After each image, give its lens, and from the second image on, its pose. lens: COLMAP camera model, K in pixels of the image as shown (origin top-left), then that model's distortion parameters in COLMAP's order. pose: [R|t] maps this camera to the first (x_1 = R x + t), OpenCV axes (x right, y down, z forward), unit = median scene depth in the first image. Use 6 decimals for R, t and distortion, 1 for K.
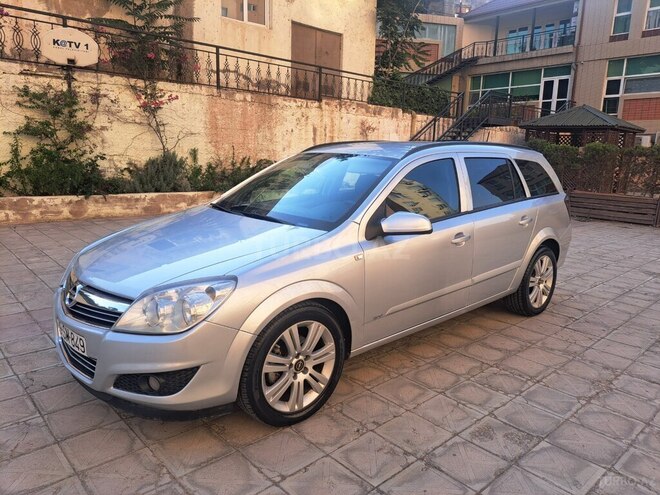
lens RADIAL K [[475.1, 0, 331.6], [0, 475.1, 241.9], [0, 0, 1]] dist [0.046636, -0.040559]
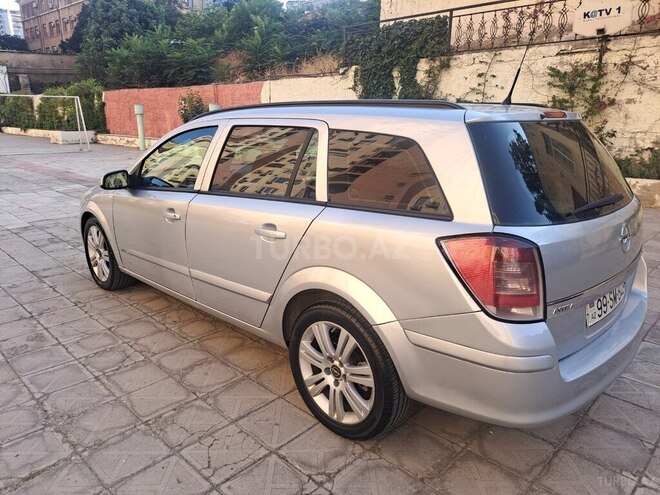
lens RADIAL K [[475.1, 0, 327.9], [0, 475.1, 248.0], [0, 0, 1]] dist [0.046636, -0.040559]
pose [[0.051319, 0.232969, -0.971129, 0.859733], [-0.186860, 0.957477, 0.219820, -0.146873], [0.981045, 0.170184, 0.092669, 0.884355]]
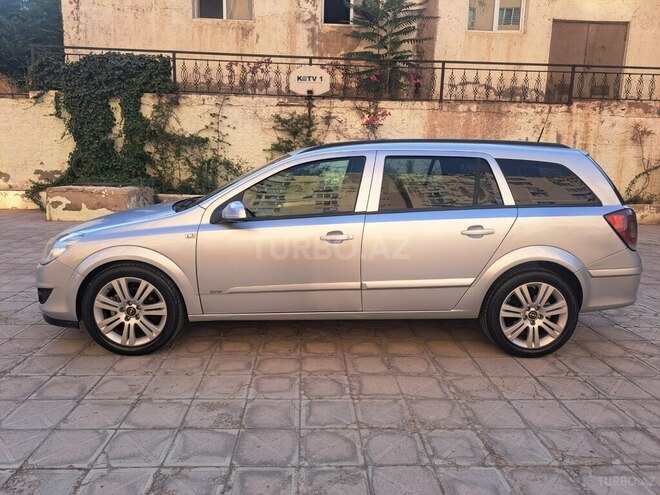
lens RADIAL K [[475.1, 0, 328.9], [0, 475.1, 242.4], [0, 0, 1]] dist [0.046636, -0.040559]
pose [[0.766697, 0.097629, -0.634543, 0.635926], [-0.118575, 0.992900, 0.009495, -0.002483], [0.630965, 0.067961, 0.772829, 0.173088]]
